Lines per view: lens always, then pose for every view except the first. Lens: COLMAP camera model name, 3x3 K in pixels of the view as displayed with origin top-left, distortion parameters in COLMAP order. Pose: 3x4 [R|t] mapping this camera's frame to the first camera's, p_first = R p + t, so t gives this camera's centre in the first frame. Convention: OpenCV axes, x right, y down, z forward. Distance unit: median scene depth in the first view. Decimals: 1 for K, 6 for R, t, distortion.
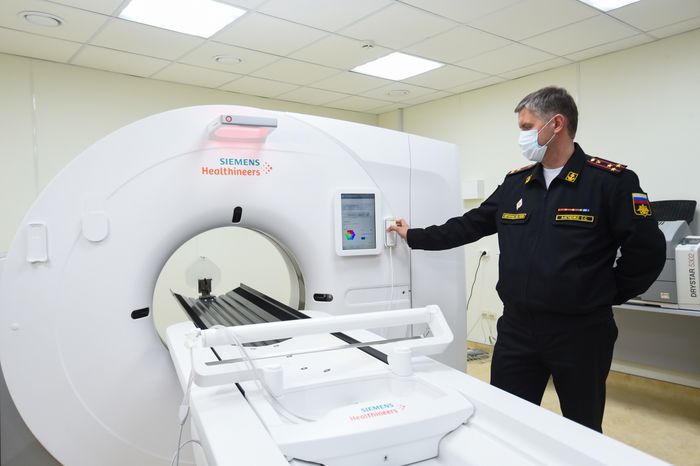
lens RADIAL K [[500.5, 0, 354.6], [0, 500.5, 228.9], [0, 0, 1]] dist [0.051064, -0.002087]
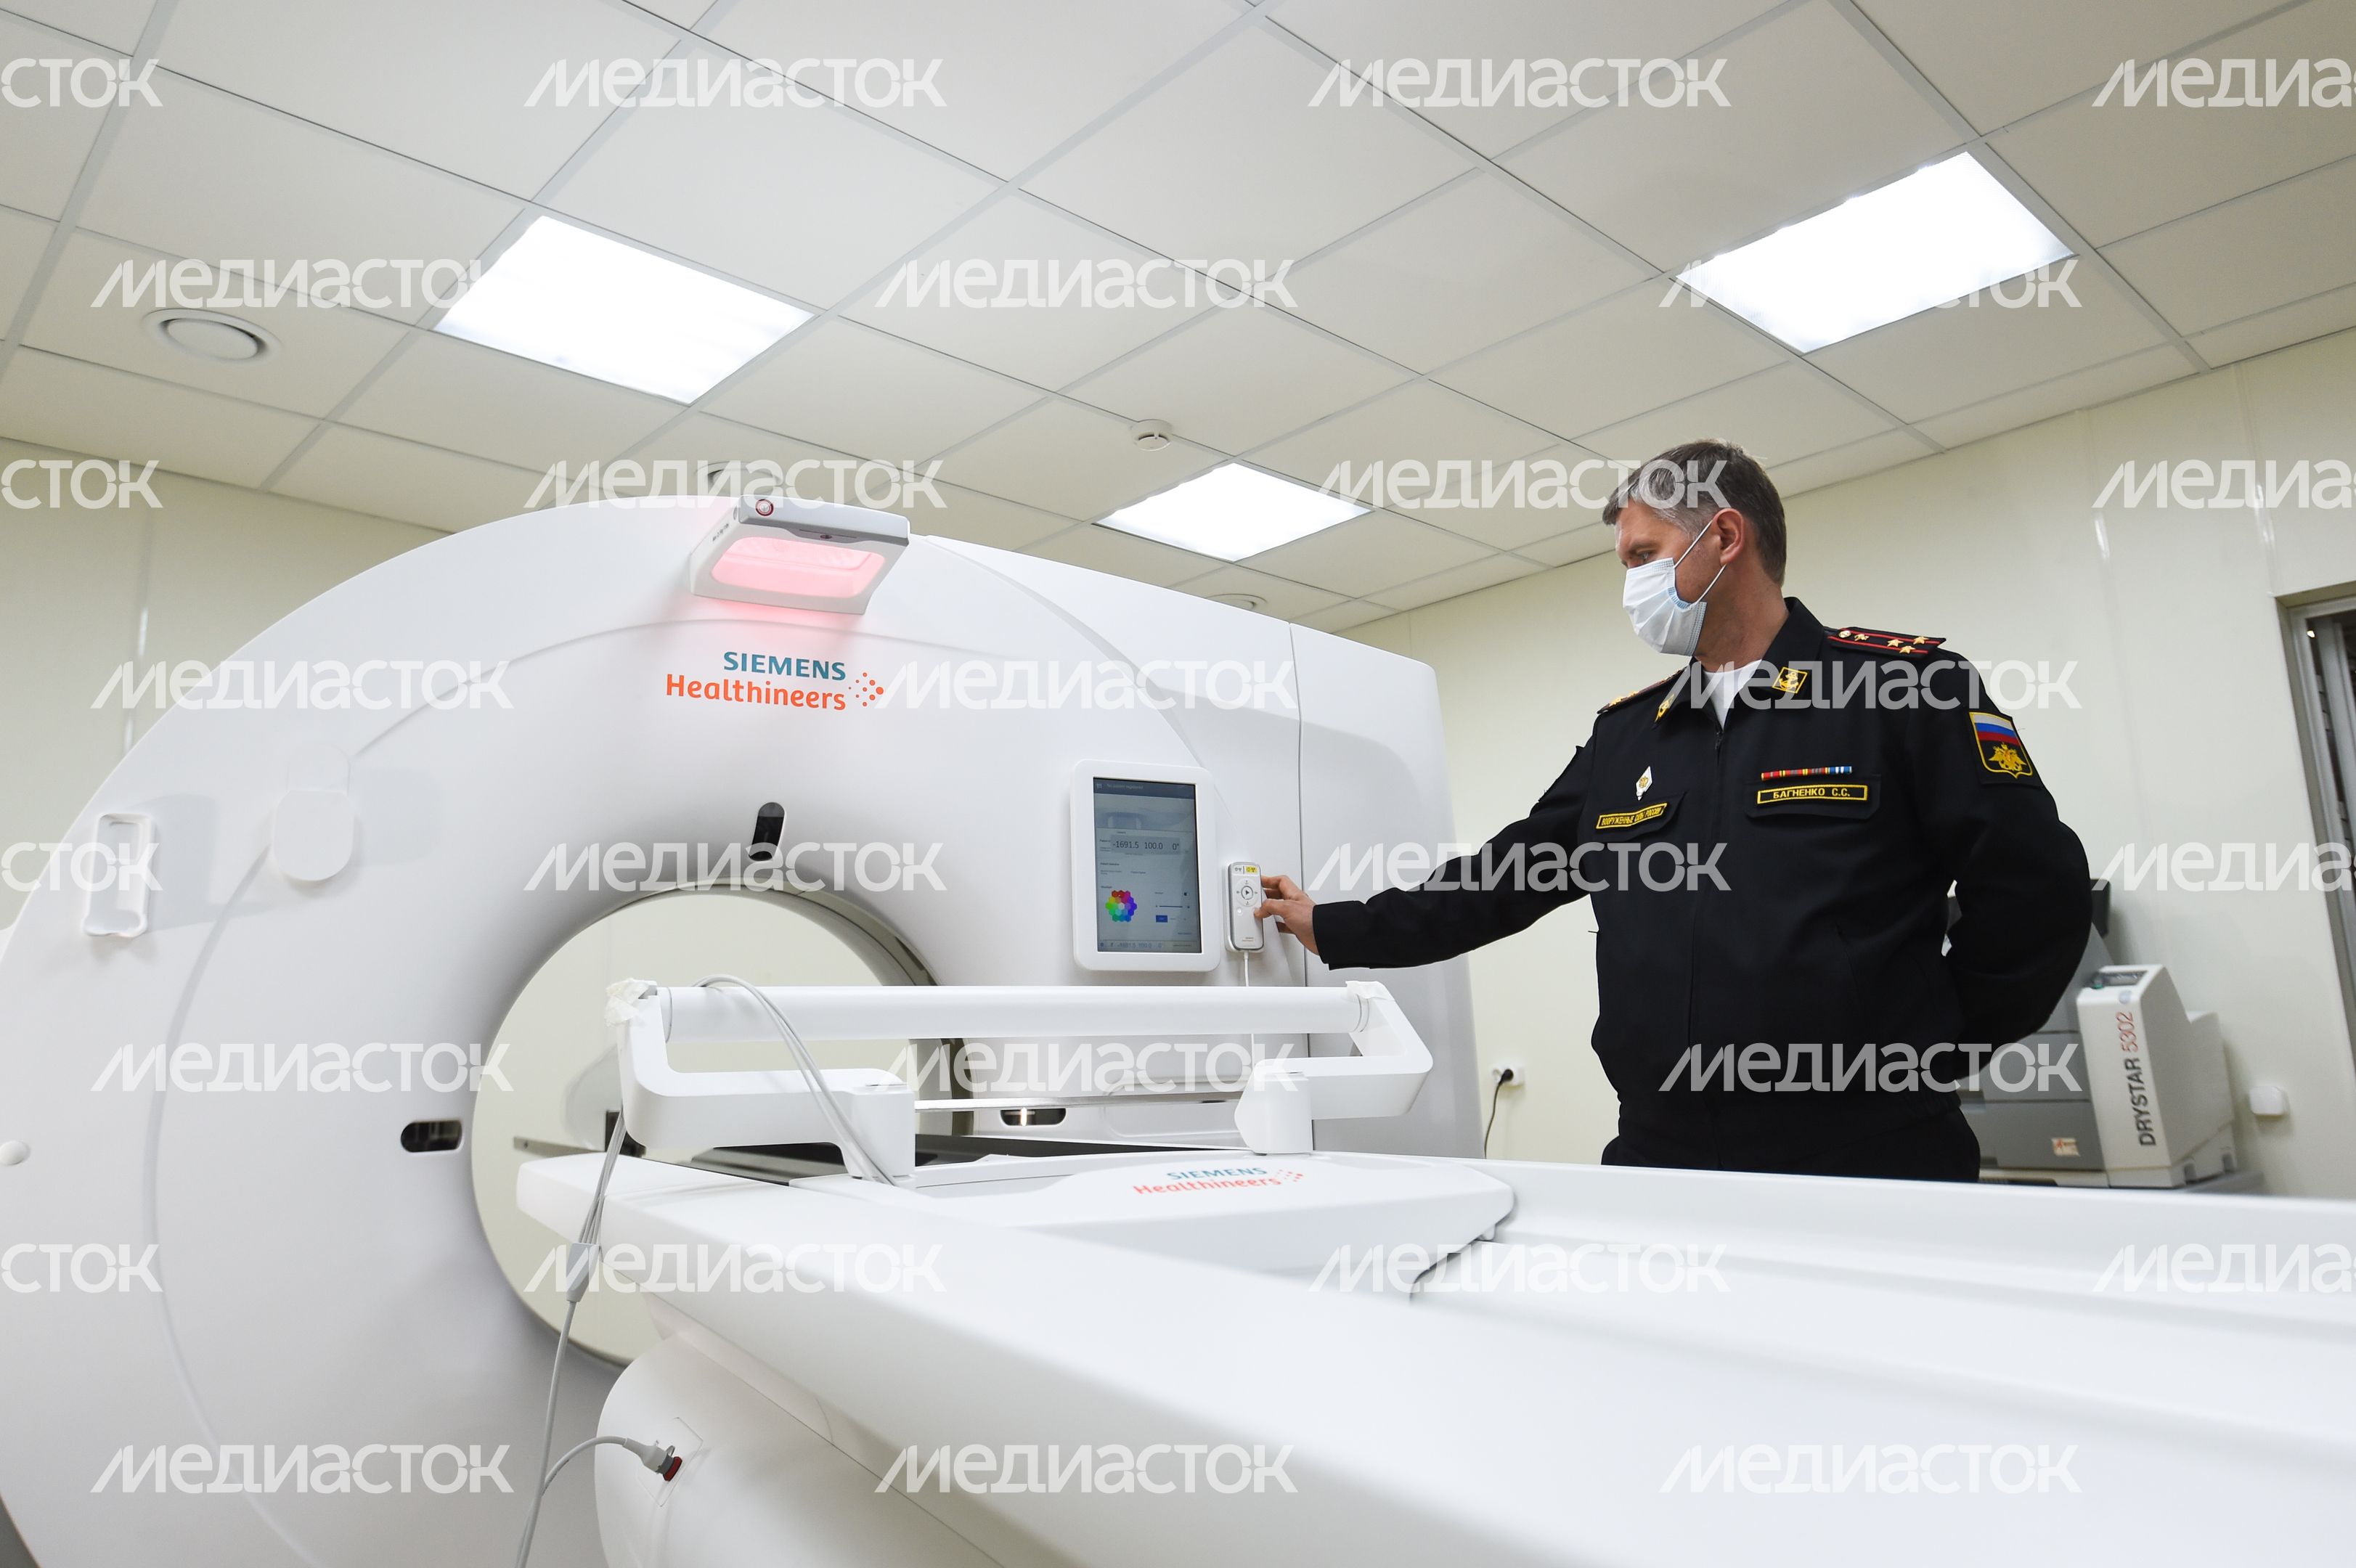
lens RADIAL K [[1511.4, 0, 1166.3], [0, 1511.4, 815.2], [0, 0, 1]] dist [0.005880, -0.000753]
pose [[0.998077, 0.001524, 0.061965, -0.040403], [0.011799, 0.976745, -0.214080, 0.164546], [-0.060851, 0.214400, 0.974849, 0.050218]]
